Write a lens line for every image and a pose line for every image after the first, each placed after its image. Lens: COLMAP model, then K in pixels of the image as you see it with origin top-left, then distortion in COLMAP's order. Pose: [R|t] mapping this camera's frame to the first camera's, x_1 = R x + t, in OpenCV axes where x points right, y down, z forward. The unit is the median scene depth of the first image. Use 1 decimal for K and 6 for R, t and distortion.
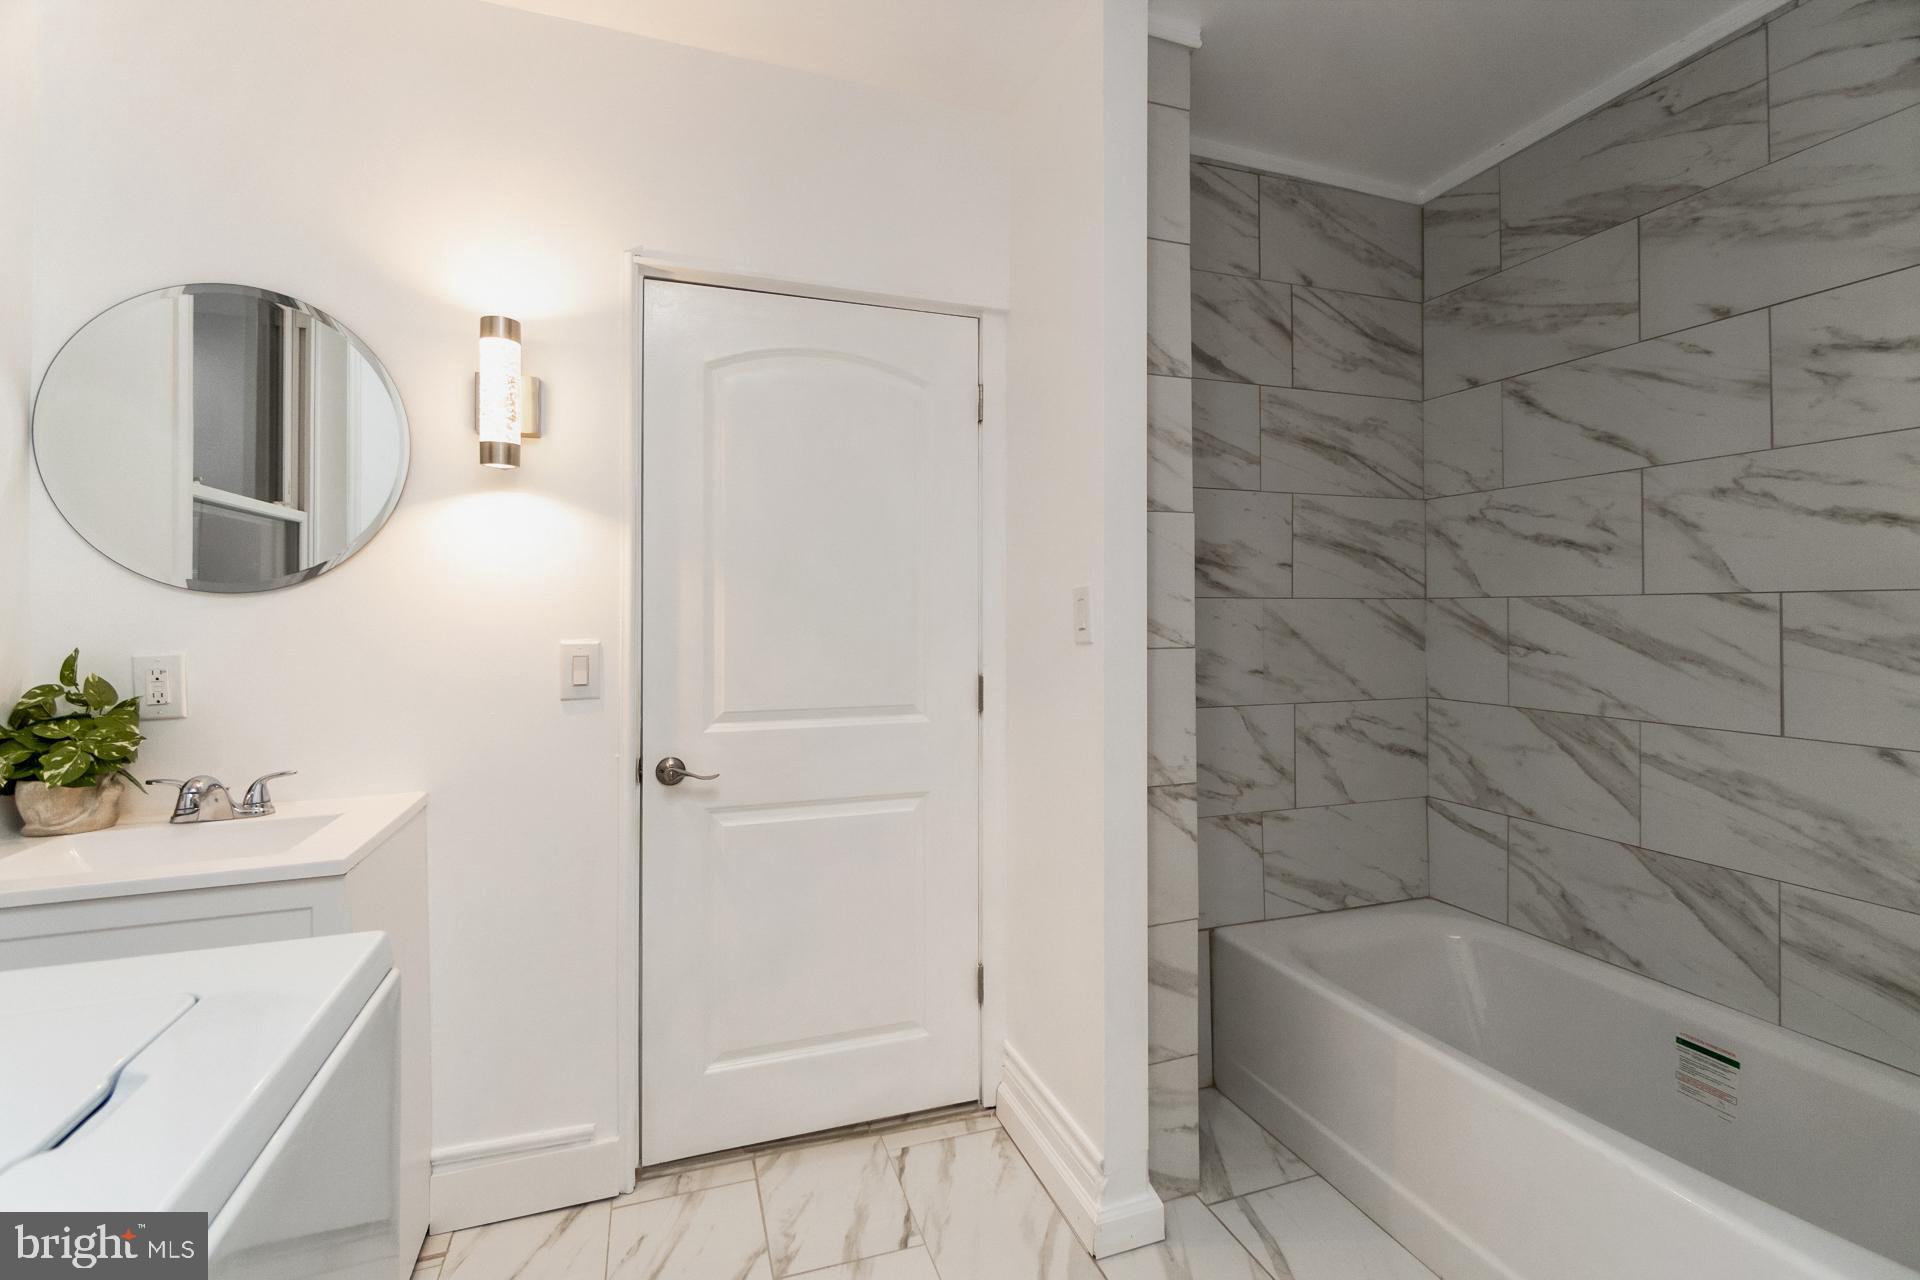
lens RADIAL K [[838.0, 0, 956.3], [0, 838.0, 603.6], [0, 0, 1]] dist [-0.006376, 0.000222]
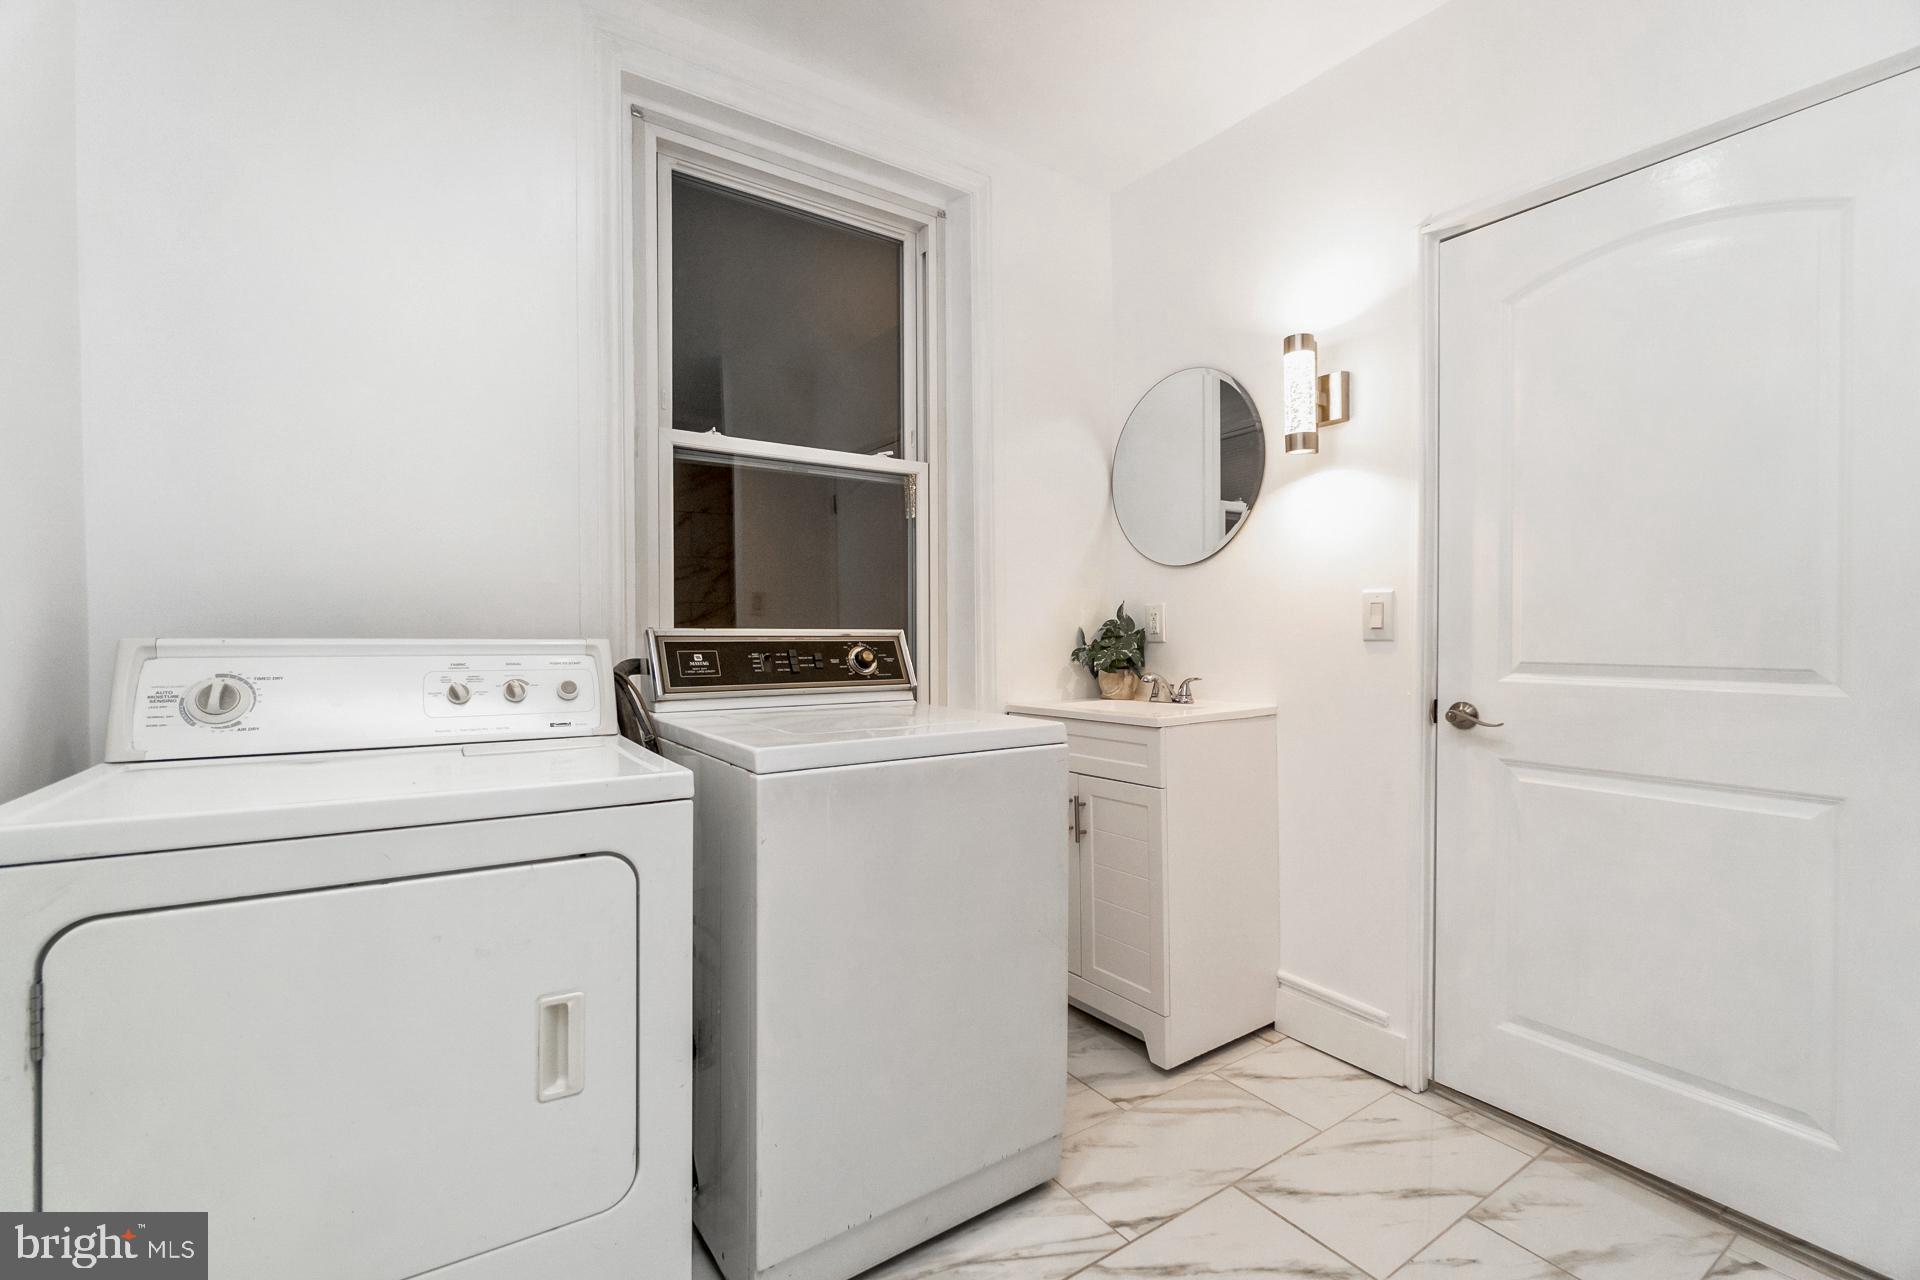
lens RADIAL K [[857.2, 0, 961.3], [0, 857.2, 642.2], [0, 0, 1]] dist [0.000651, 0.000381]
pose [[0.255789, 0.012381, -0.966653, 0.268296], [0.012123, 0.999798, 0.016013, 0.044979], [0.966657, -0.015814, 0.255587, 0.073388]]
